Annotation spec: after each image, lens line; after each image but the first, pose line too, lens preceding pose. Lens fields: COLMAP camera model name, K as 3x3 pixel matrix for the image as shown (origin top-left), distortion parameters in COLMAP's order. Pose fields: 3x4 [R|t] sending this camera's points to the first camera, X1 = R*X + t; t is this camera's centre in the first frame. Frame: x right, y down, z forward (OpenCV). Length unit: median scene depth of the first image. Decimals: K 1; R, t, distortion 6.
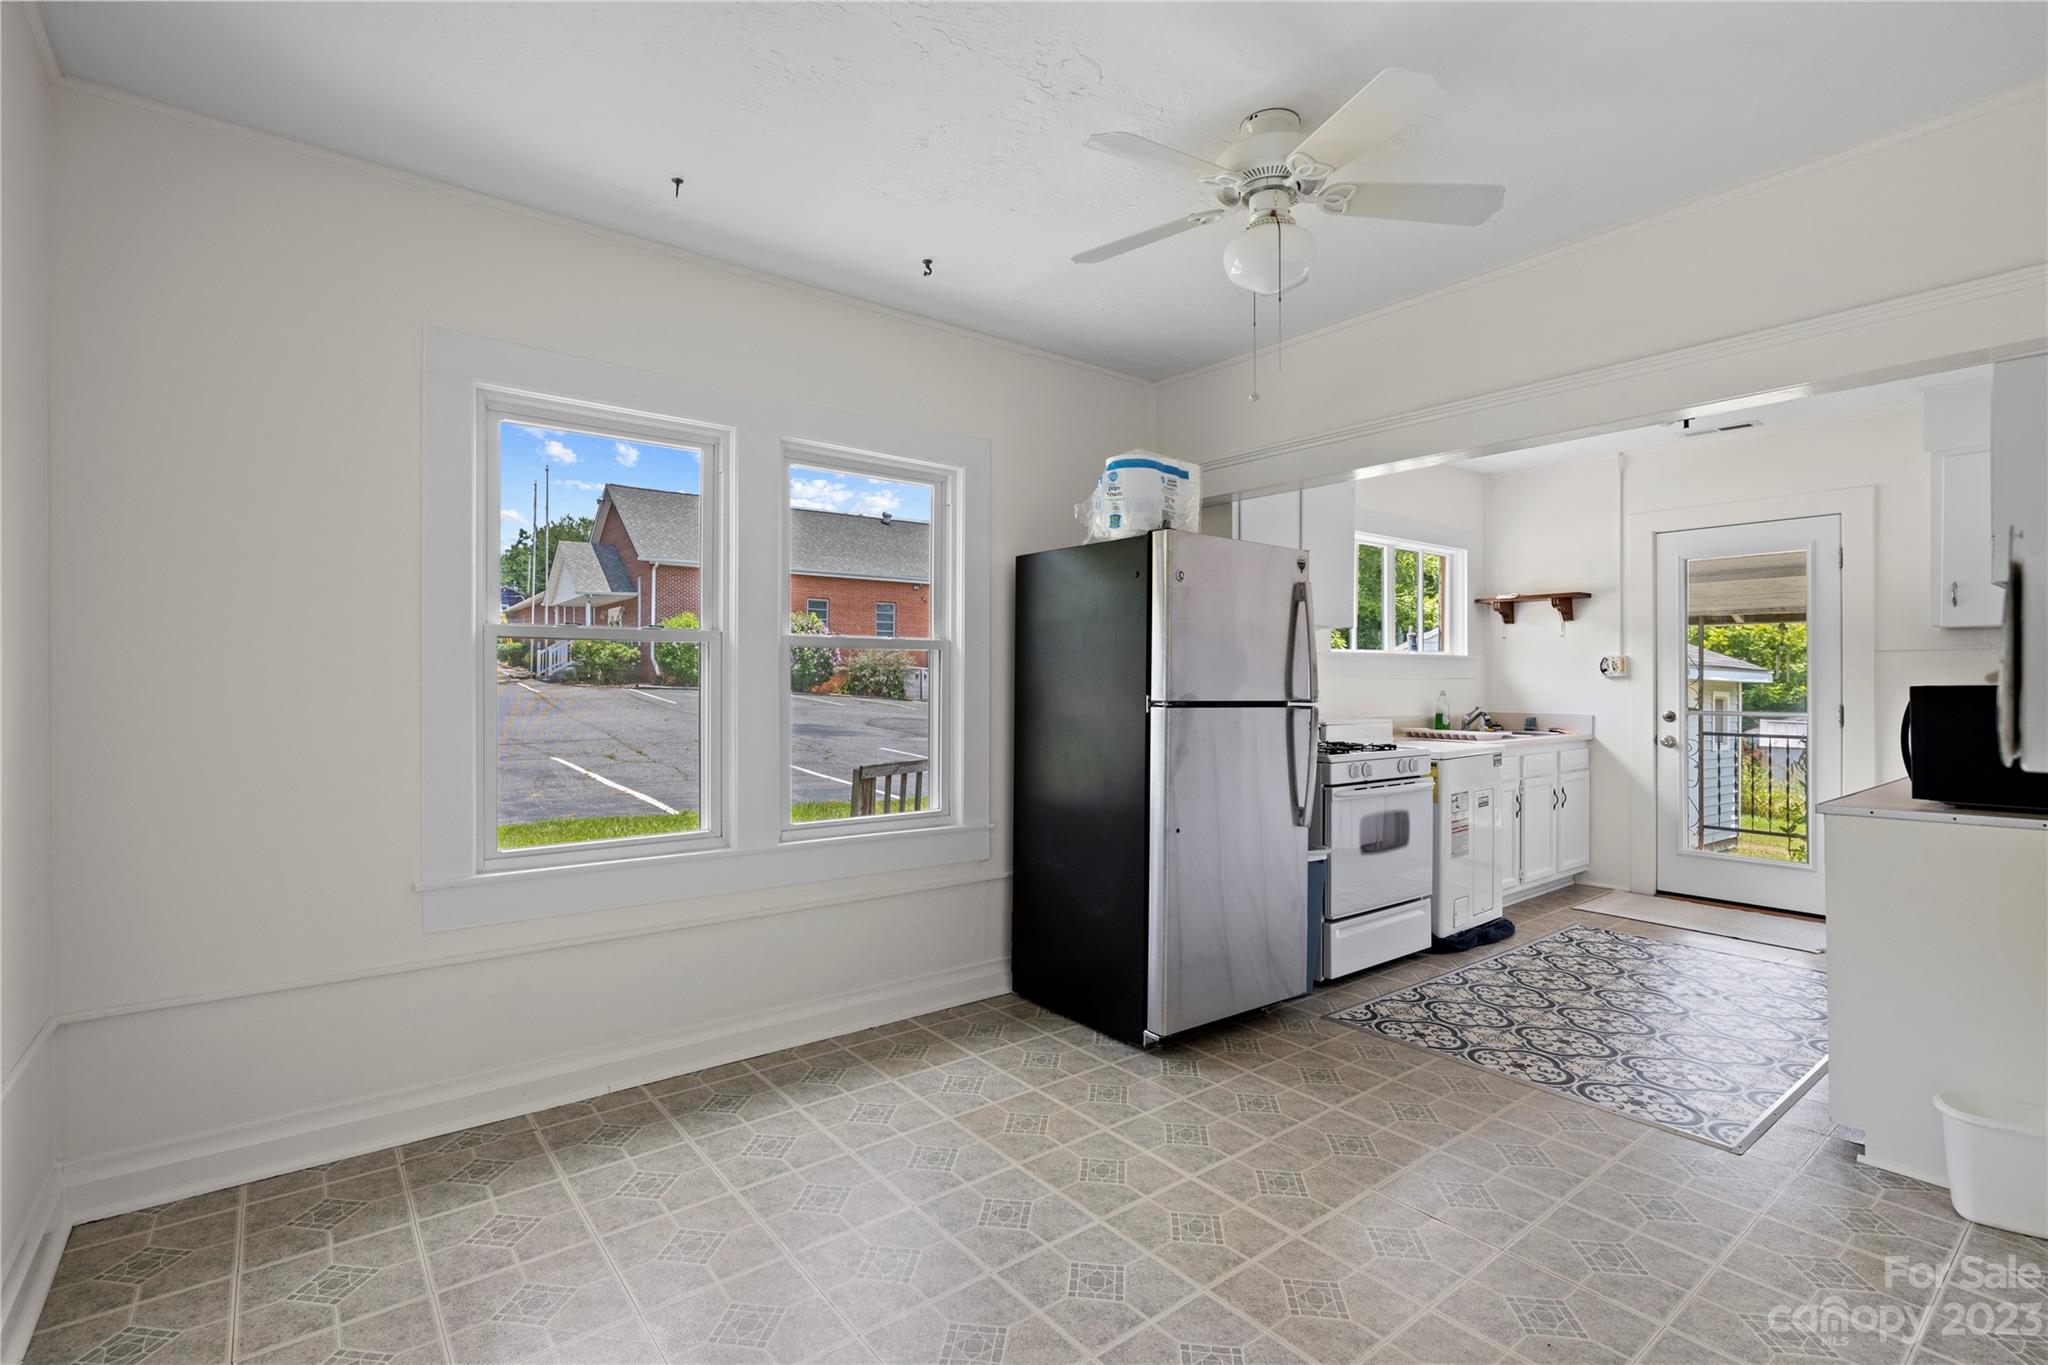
lens RADIAL K [[945.8, 0, 1026.1], [0, 945.8, 686.6], [0, 0, 1]] dist [-0.008701, 0.001278]
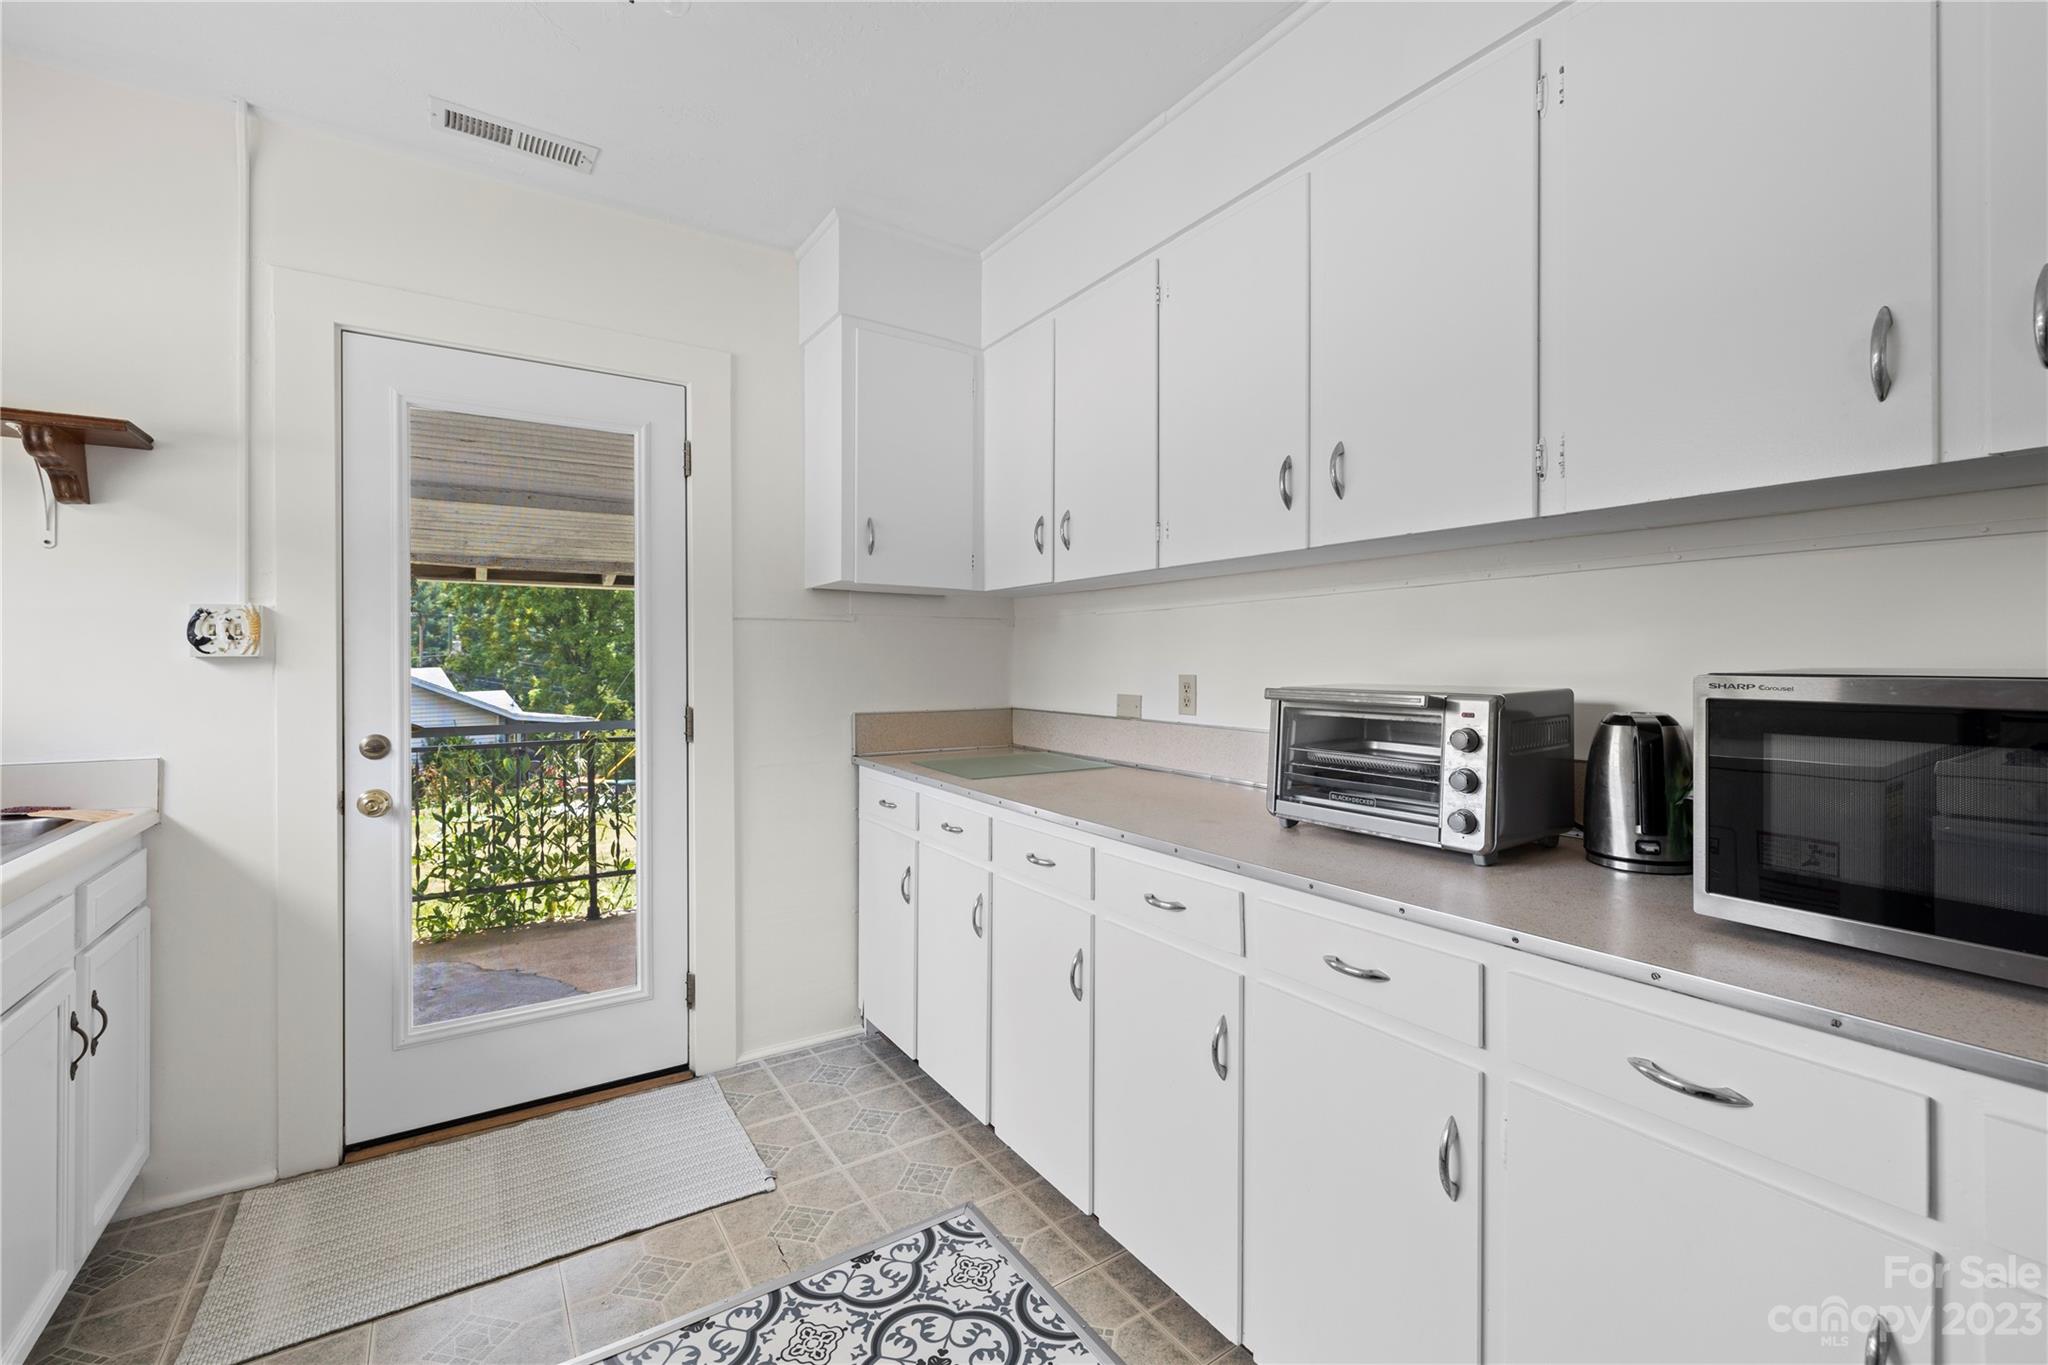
lens RADIAL K [[870.7, 0, 1026.2], [0, 870.7, 661.5], [0, 0, 1]] dist [0.002218, -0.000105]
pose [[0.089533, 0.001146, 0.995983, 0.299320], [0.009228, 0.999955, -0.001980, -0.005368], [-0.995941, 0.009368, 0.089518, 0.659063]]
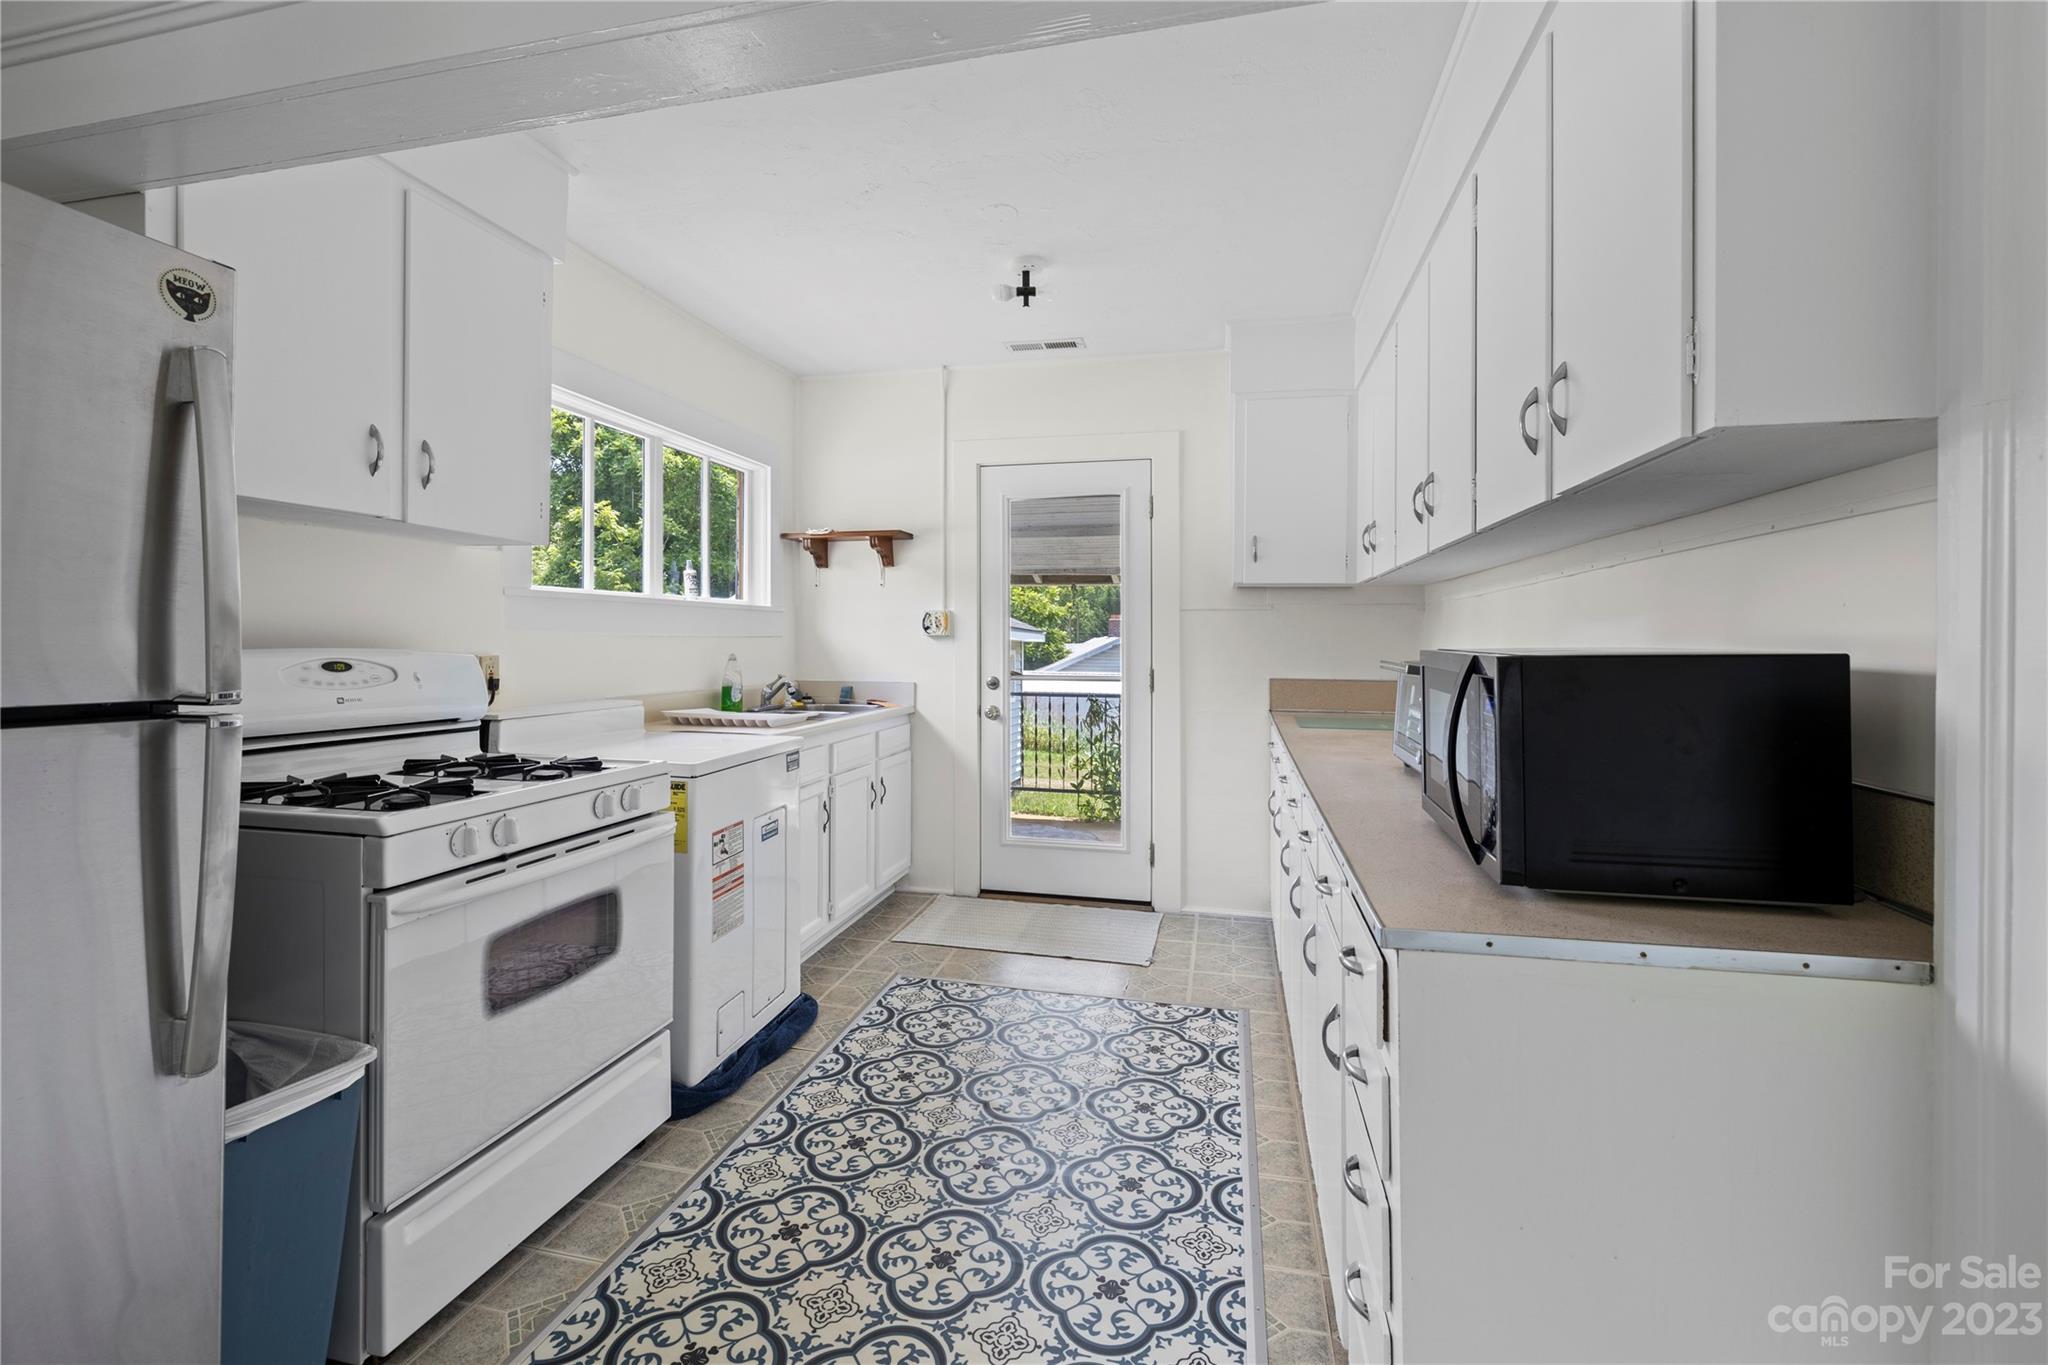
lens RADIAL K [[870.7, 0, 1025.2], [0, 870.7, 642.4], [0, 0, 1]] dist [0.002218, -0.000105]
pose [[0.780009, 0.002425, 0.625763, 0.215275], [-0.001287, 0.999997, -0.002271, -0.003151], [-0.625766, 0.000965, 0.780010, 0.371816]]
